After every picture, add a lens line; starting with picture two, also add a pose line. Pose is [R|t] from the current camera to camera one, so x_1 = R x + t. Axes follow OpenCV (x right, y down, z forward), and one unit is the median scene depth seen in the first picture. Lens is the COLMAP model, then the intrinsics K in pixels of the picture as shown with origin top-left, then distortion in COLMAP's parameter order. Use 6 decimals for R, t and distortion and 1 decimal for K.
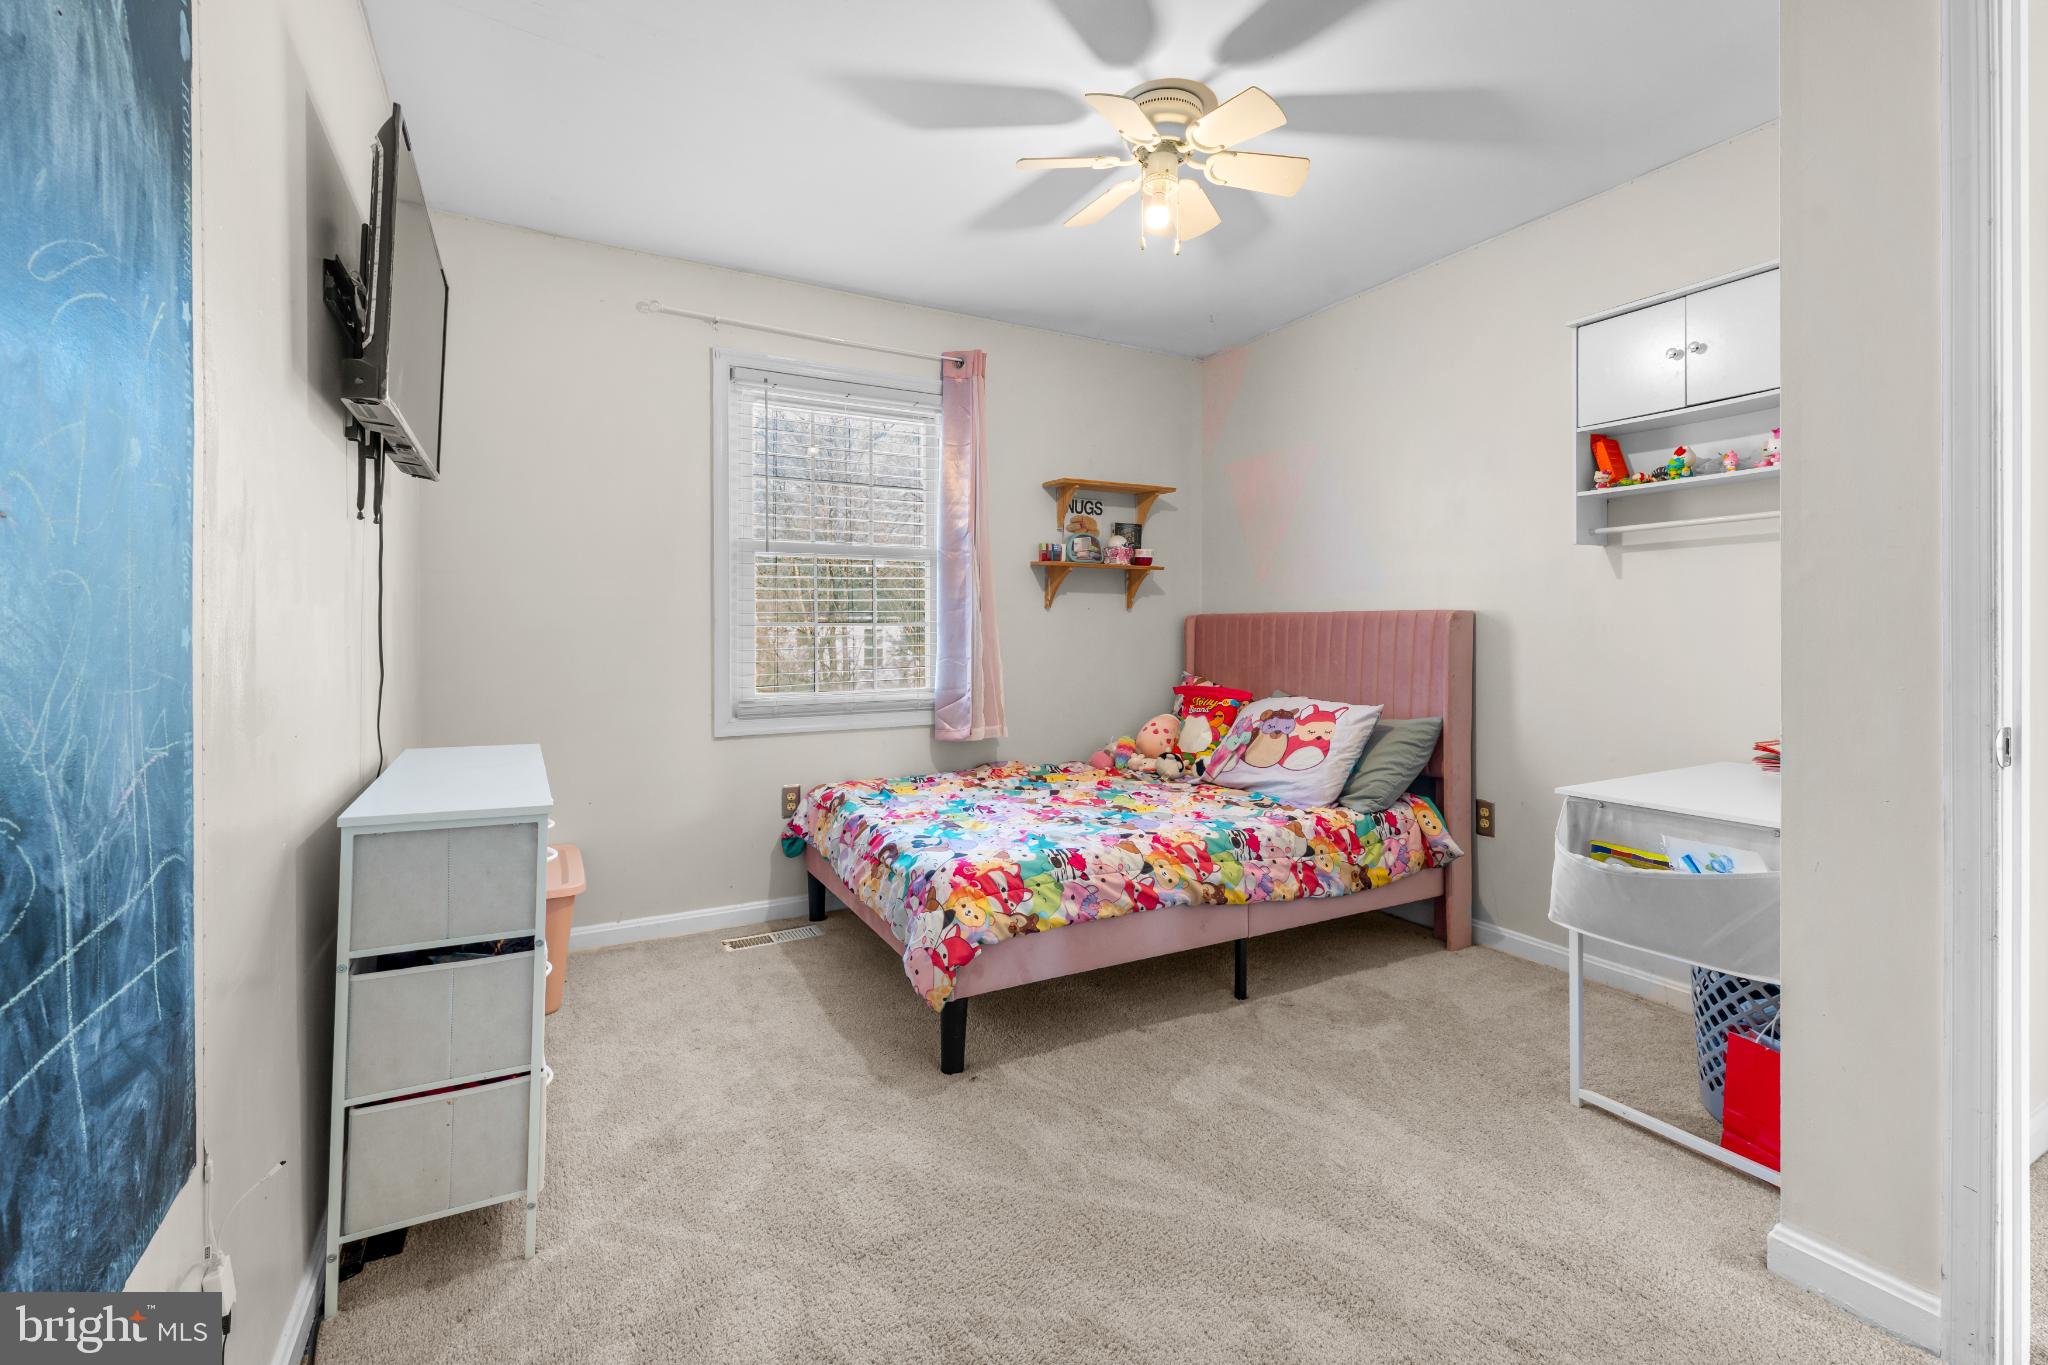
lens RADIAL K [[893.9, 0, 1028.2], [0, 893.9, 626.9], [0, 0, 1]] dist [-0.000674, -0.000098]
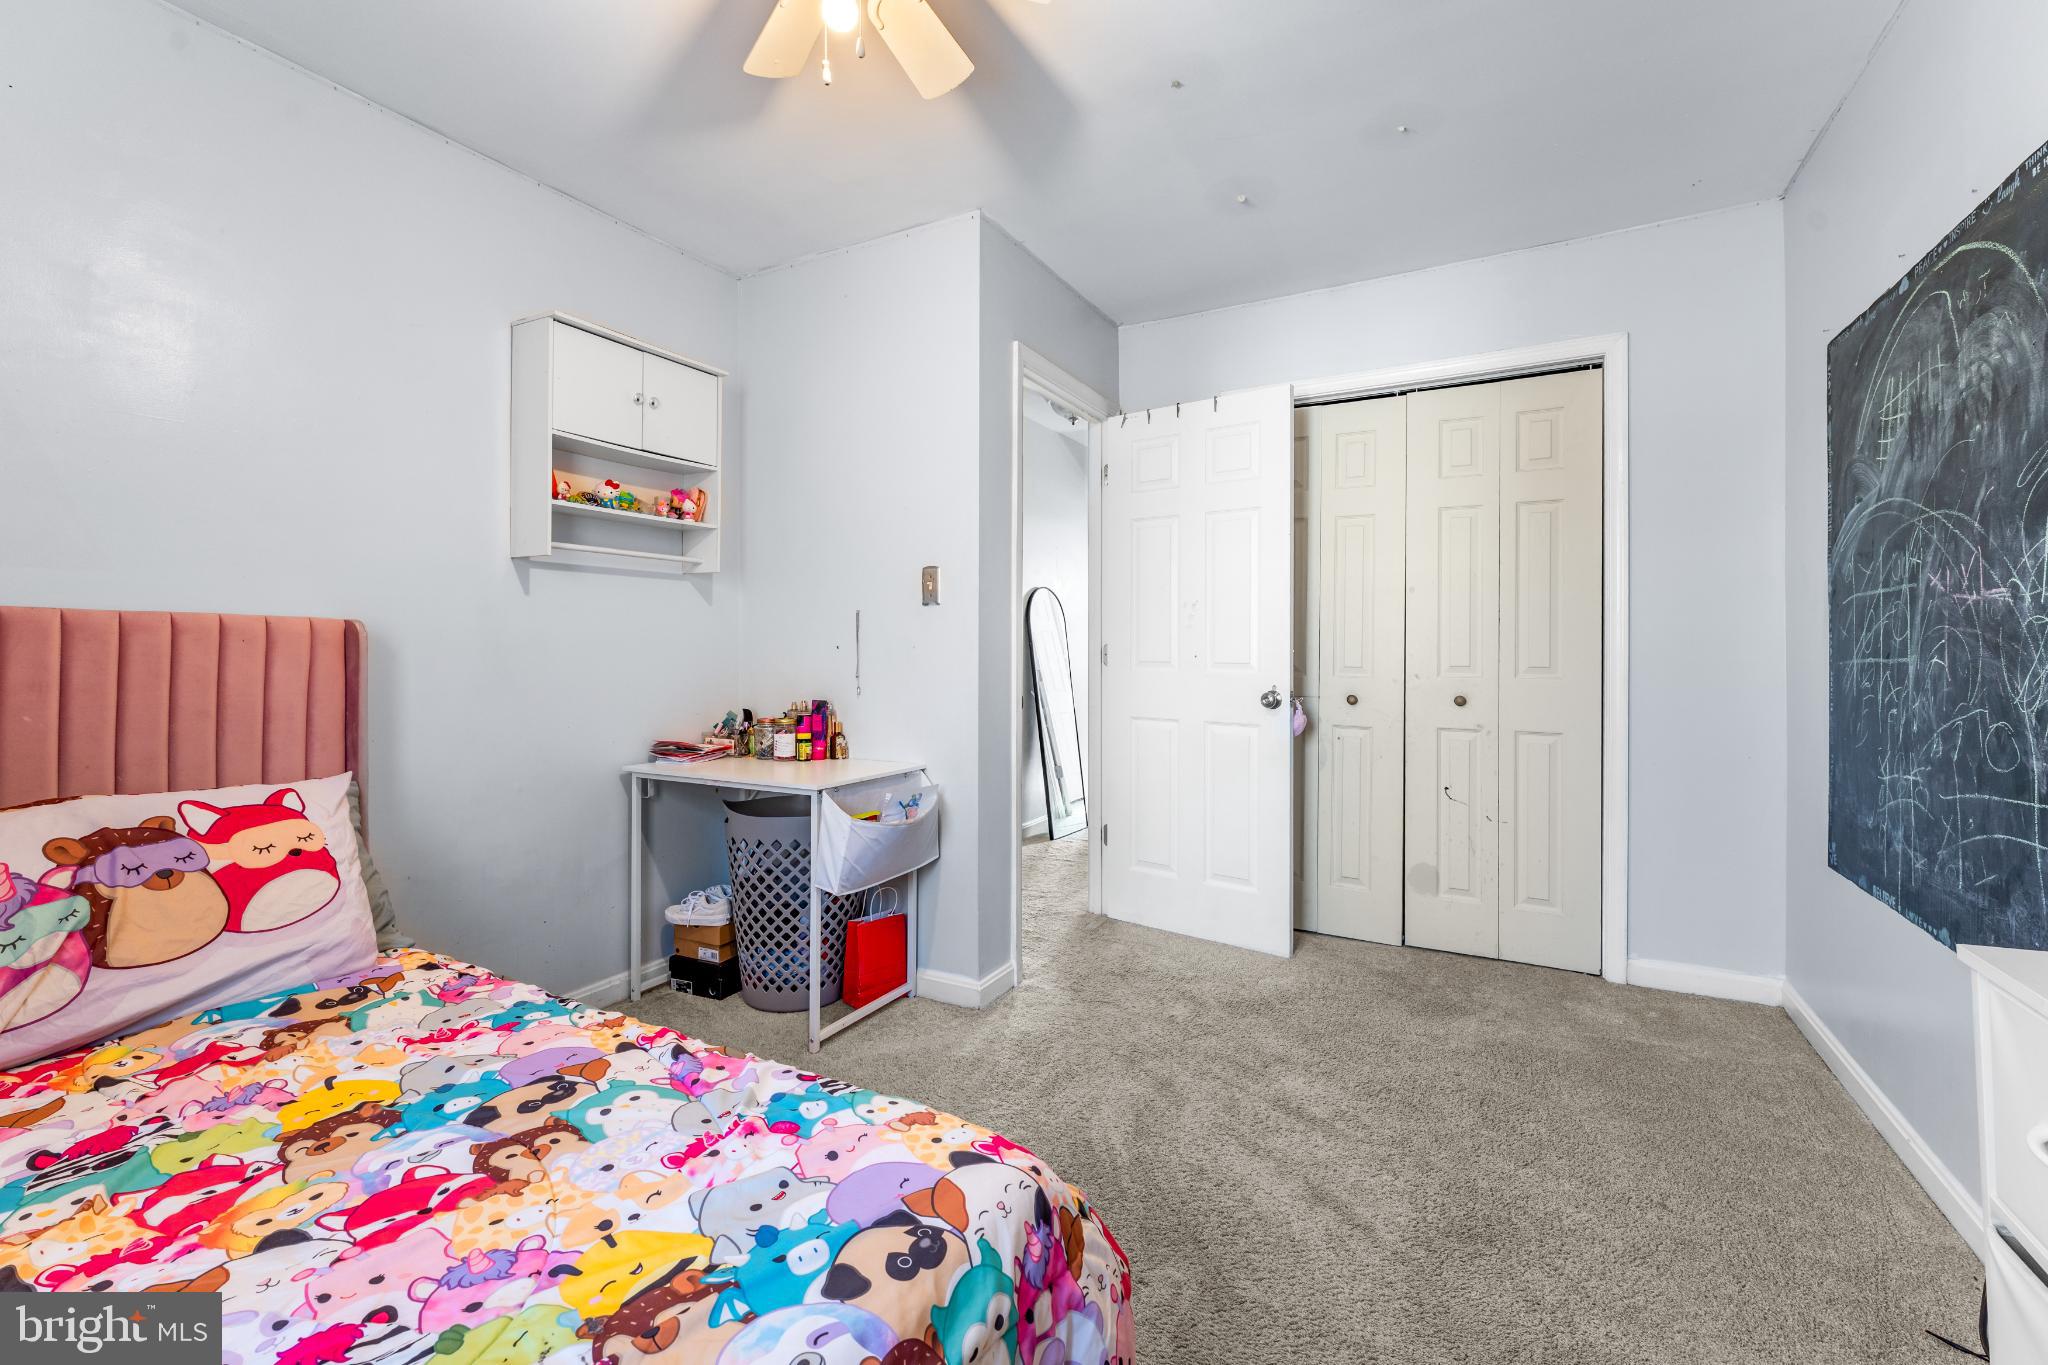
lens RADIAL K [[881.1, 0, 1026.2], [0, 881.1, 651.5], [0, 0, 1]] dist [-0.000606, -0.000096]
pose [[-0.551536, 0.006613, 0.834125, -0.396657], [-0.003458, 0.999942, -0.010214, 0.012357], [-0.834144, -0.008518, -0.551481, 1.078607]]
